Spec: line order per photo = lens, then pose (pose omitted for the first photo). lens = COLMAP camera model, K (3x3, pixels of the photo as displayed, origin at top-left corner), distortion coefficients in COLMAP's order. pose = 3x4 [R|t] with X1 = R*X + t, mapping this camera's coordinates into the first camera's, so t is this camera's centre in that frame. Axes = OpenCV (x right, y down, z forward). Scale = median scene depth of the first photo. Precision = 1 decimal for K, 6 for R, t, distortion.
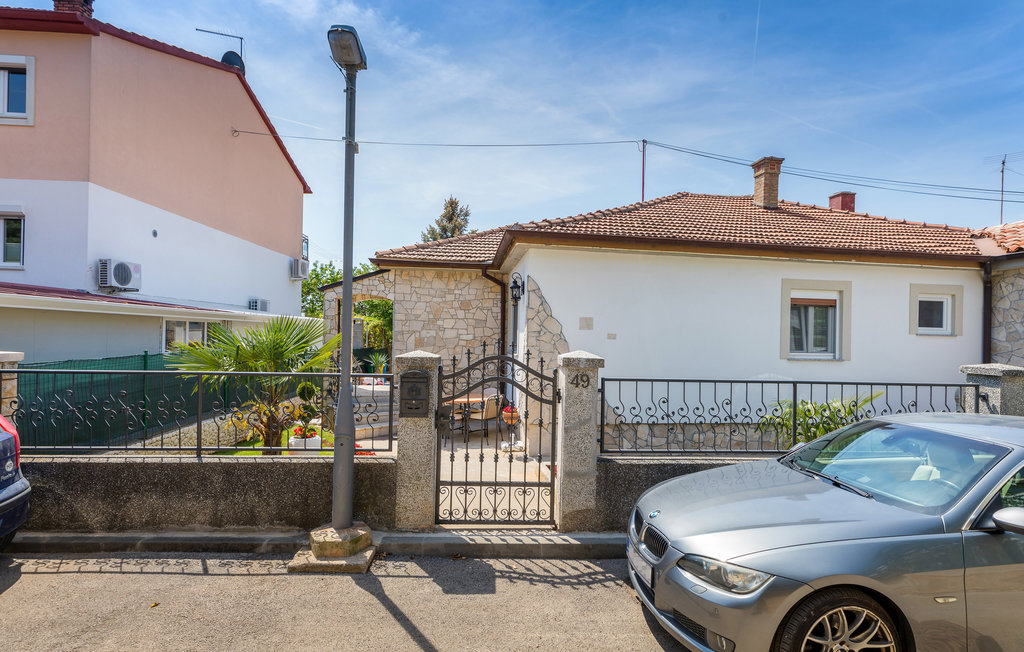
lens RADIAL K [[527.5, 0, 511.9], [0, 527.5, 338.2], [0, 0, 1]] dist [0.003586, -0.000225]
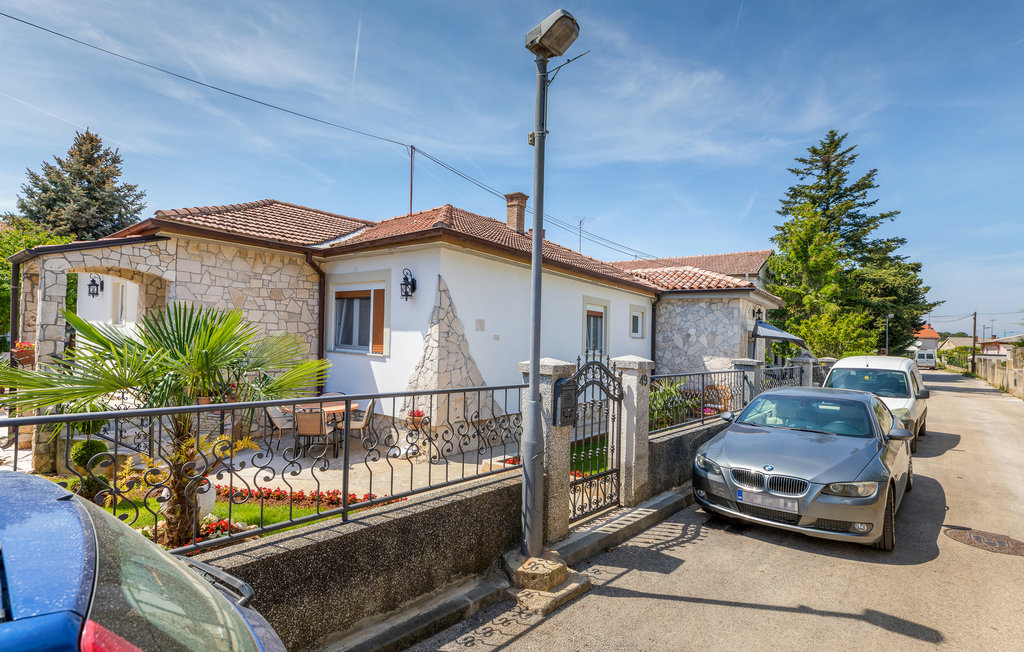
lens RADIAL K [[520.2, 0, 512.0], [0, 520.2, 326.0], [0, 0, 1]] dist [0.000655, 0.000122]
pose [[0.677171, 0.023419, 0.735453, -0.965353], [-0.020919, 0.999702, -0.012572, -0.023883], [-0.735528, -0.006871, 0.677459, 0.397579]]
